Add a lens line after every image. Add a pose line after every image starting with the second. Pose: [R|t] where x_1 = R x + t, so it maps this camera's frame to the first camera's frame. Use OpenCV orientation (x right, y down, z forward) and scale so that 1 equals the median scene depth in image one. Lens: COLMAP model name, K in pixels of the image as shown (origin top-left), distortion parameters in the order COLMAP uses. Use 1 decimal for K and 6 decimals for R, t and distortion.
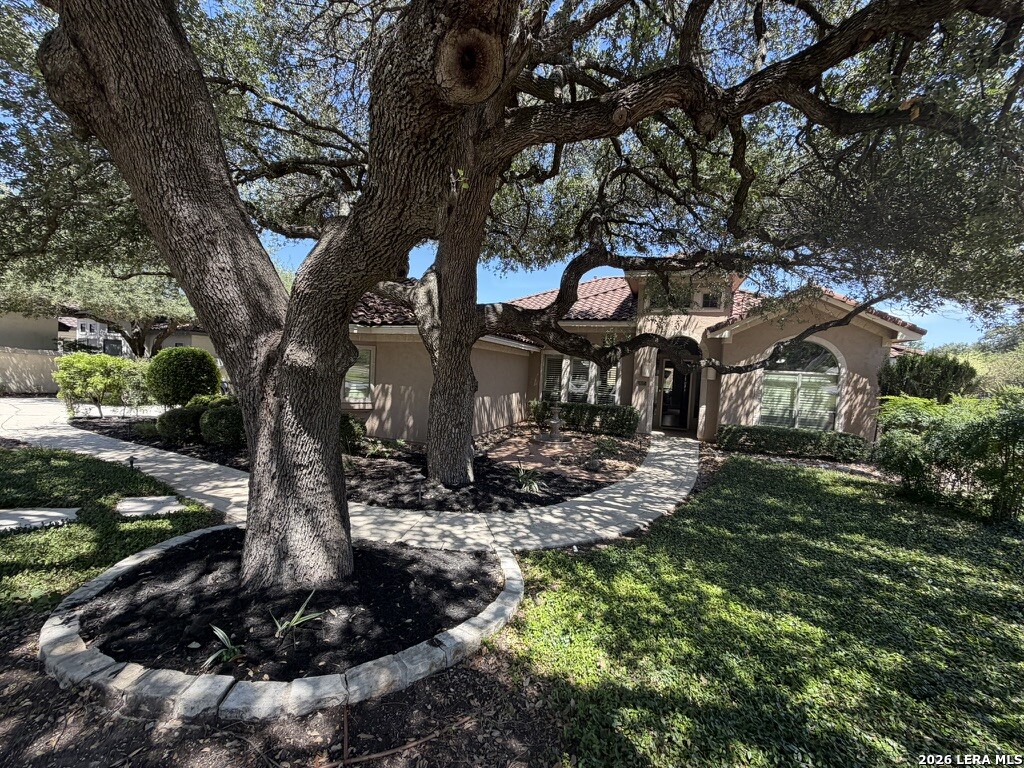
lens RADIAL K [[407.2, 0, 508.3], [0, 407.2, 385.1], [0, 0, 1]] dist [-0.000554, 0.000317]
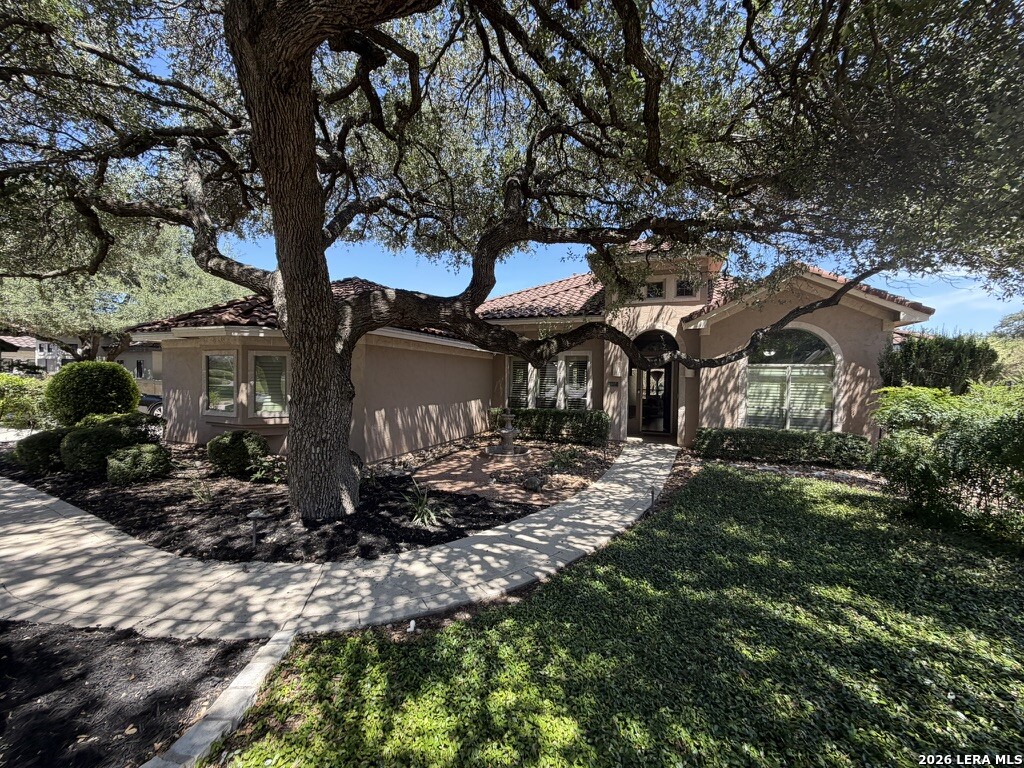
lens RADIAL K [[407.2, 0, 508.3], [0, 407.2, 385.1], [0, 0, 1]] dist [-0.000554, 0.000317]
pose [[0.999233, -0.034800, -0.017955, 0.206282], [0.034431, 0.999197, -0.020481, 0.014166], [0.018653, 0.019847, 0.999629, 0.190820]]
